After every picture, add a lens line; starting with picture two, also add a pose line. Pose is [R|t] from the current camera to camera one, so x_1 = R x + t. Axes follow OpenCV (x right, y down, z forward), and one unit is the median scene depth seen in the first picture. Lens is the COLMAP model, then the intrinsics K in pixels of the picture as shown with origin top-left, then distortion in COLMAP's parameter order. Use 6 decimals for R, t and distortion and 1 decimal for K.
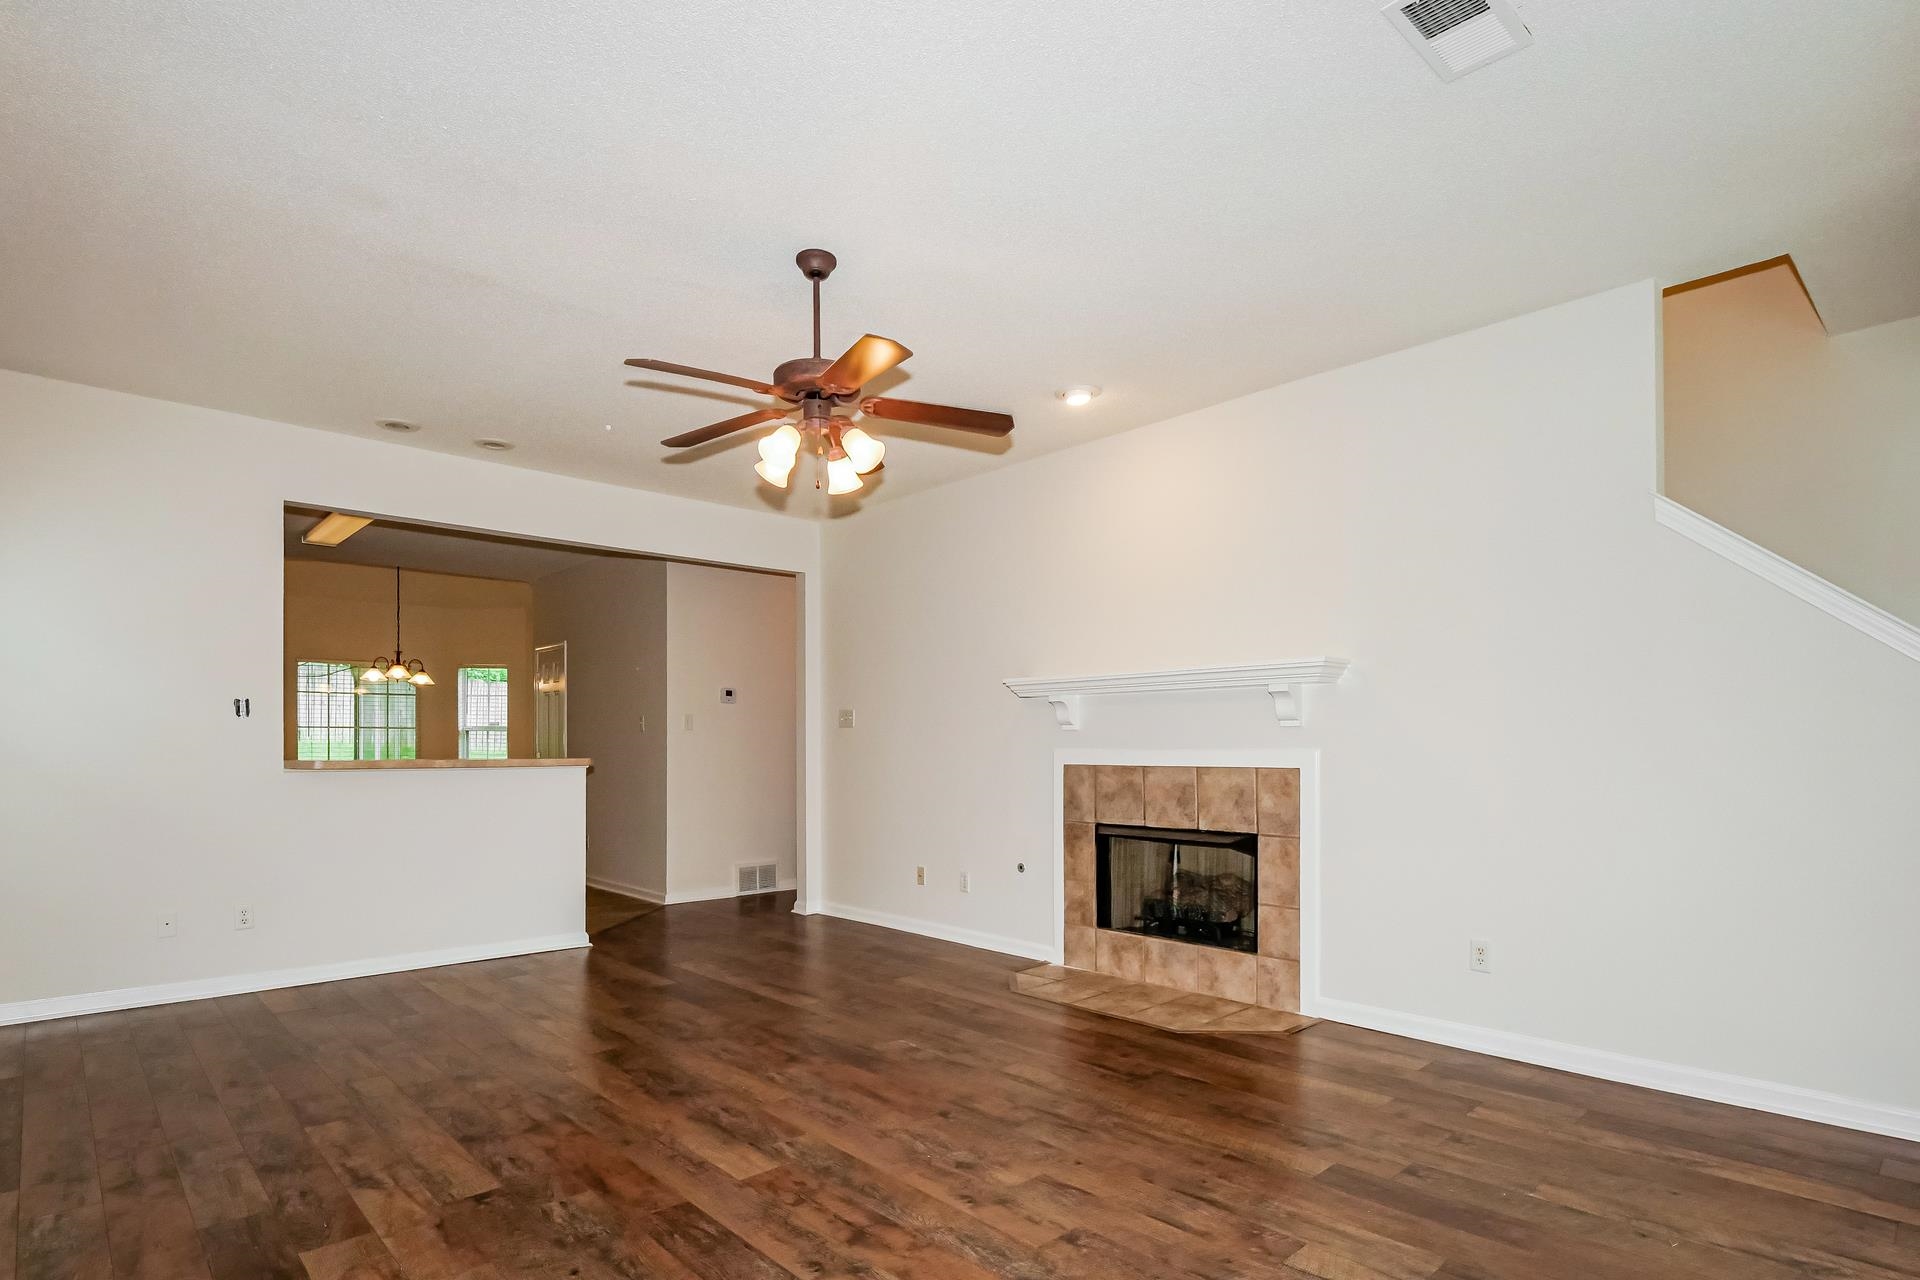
lens RADIAL K [[990.8, 0, 957.2], [0, 990.8, 741.8], [0, 0, 1]] dist [-0.000723, 0.000730]
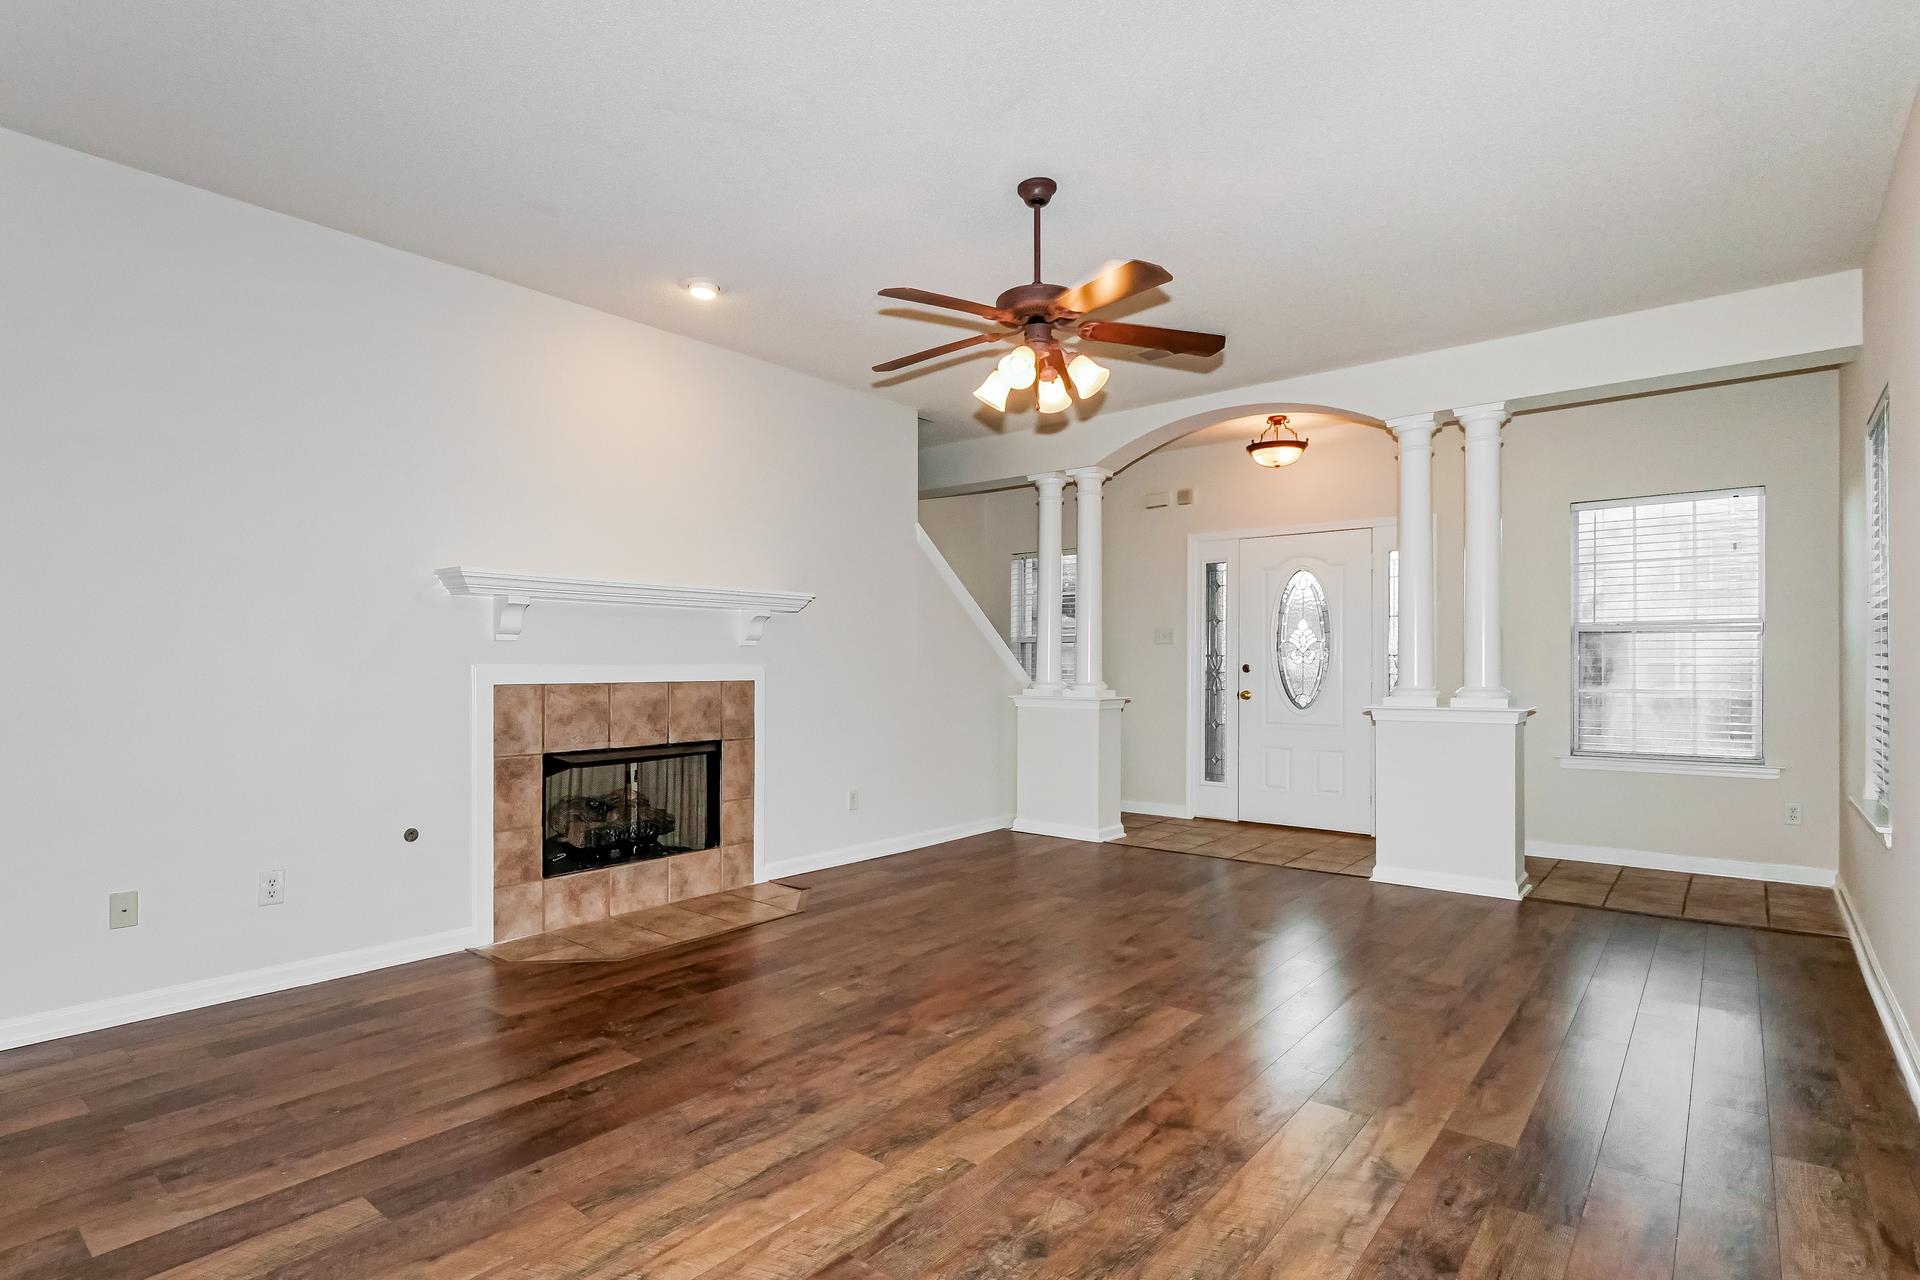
lens RADIAL K [[950.8, 0, 955.6], [0, 950.8, 666.4], [0, 0, 1]] dist [-0.003216, -0.000933]
pose [[-0.133329, 0.001565, 0.991071, -0.784985], [-0.002940, 0.999994, -0.001975, 0.010391], [-0.991067, -0.003177, -0.133323, 0.857372]]
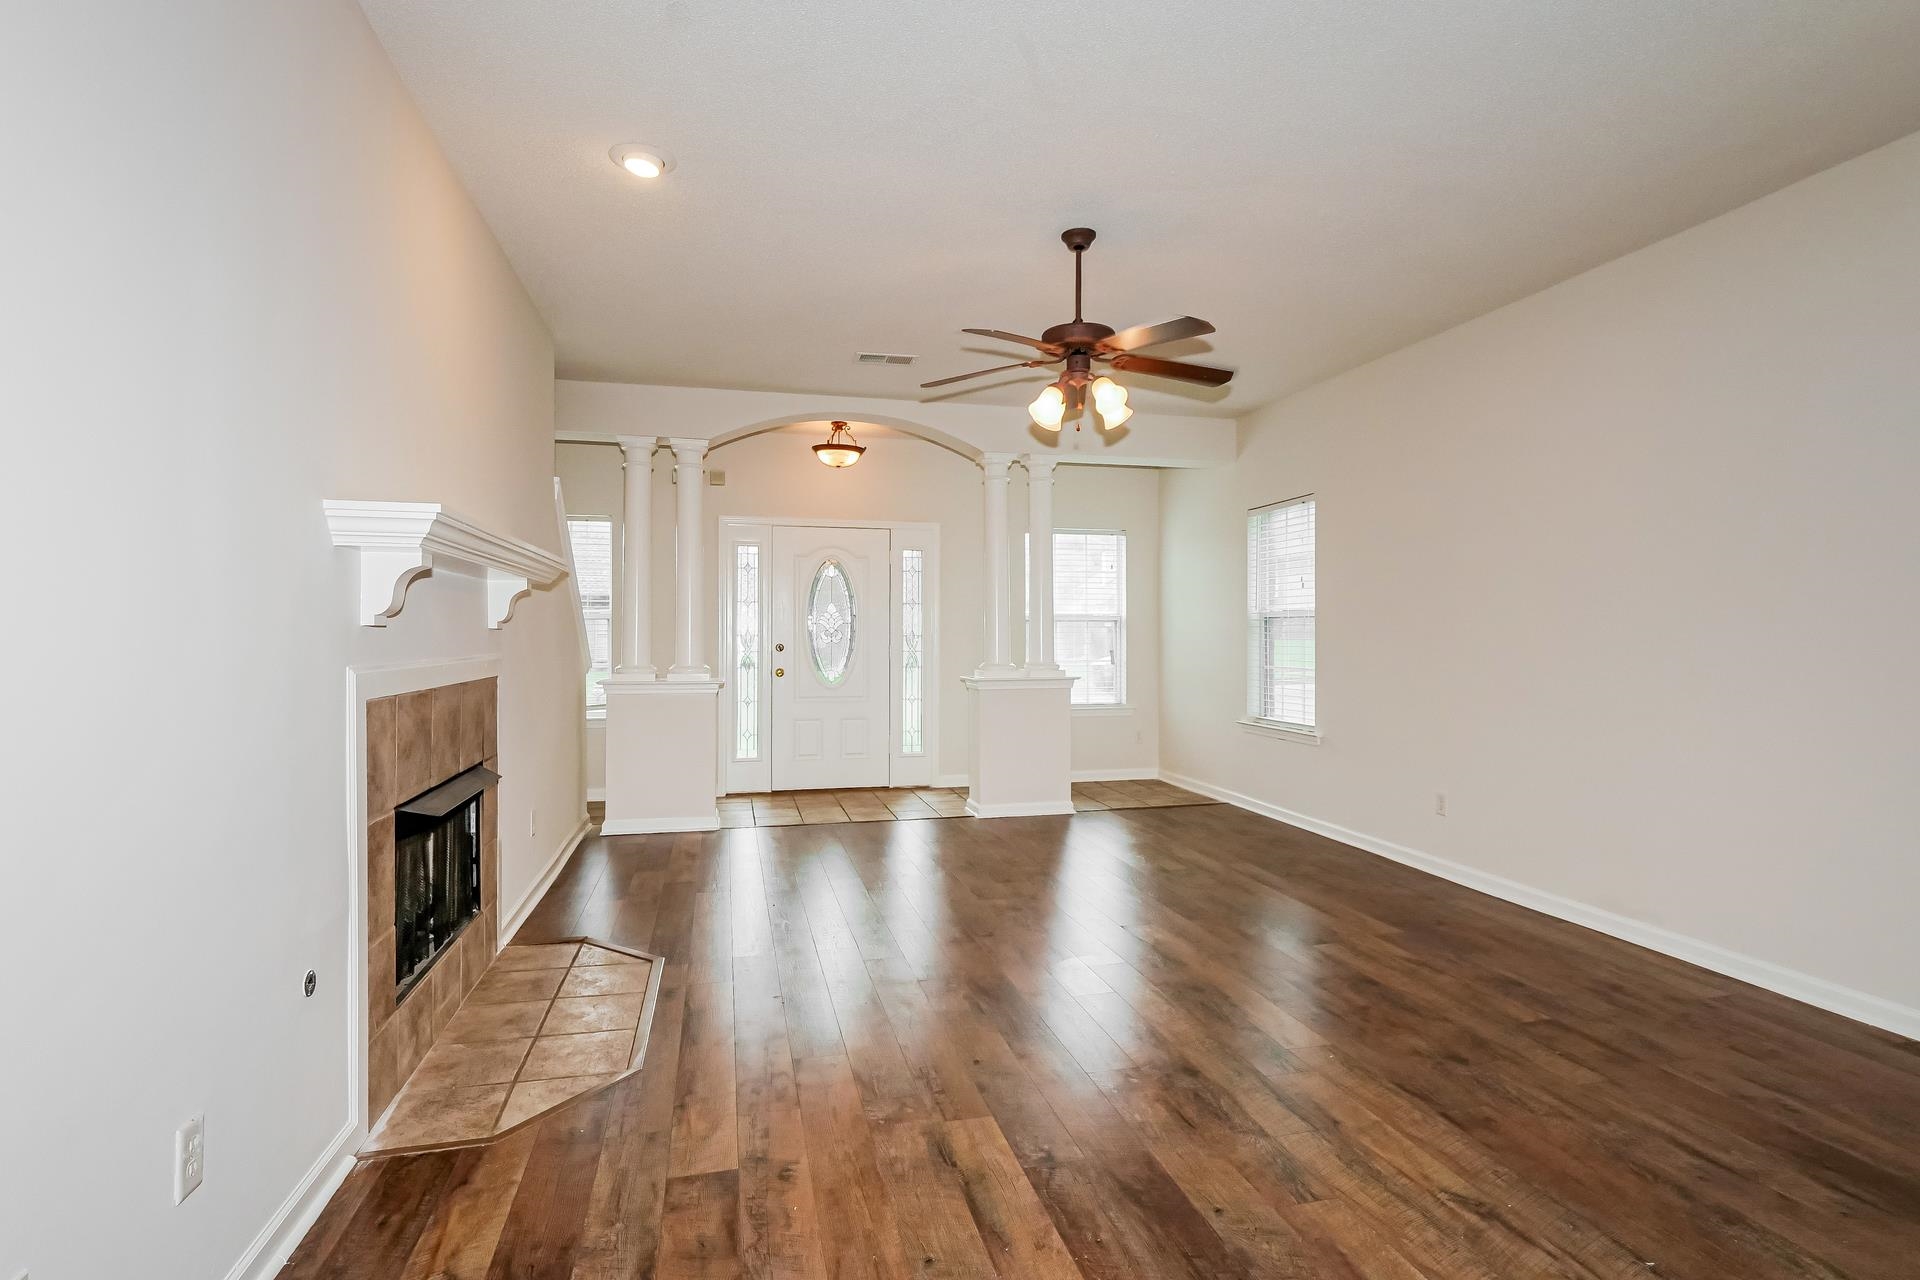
lens RADIAL K [[942.9, 0, 960.0], [0, 942.9, 640.0], [0, 0, 1]] dist [-0.003395, -0.000869]
pose [[-0.873984, -0.000984, 0.485954, -0.396762], [0.000072, 0.999998, 0.002154, -0.006611], [-0.485955, 0.001918, -0.873982, 1.442947]]
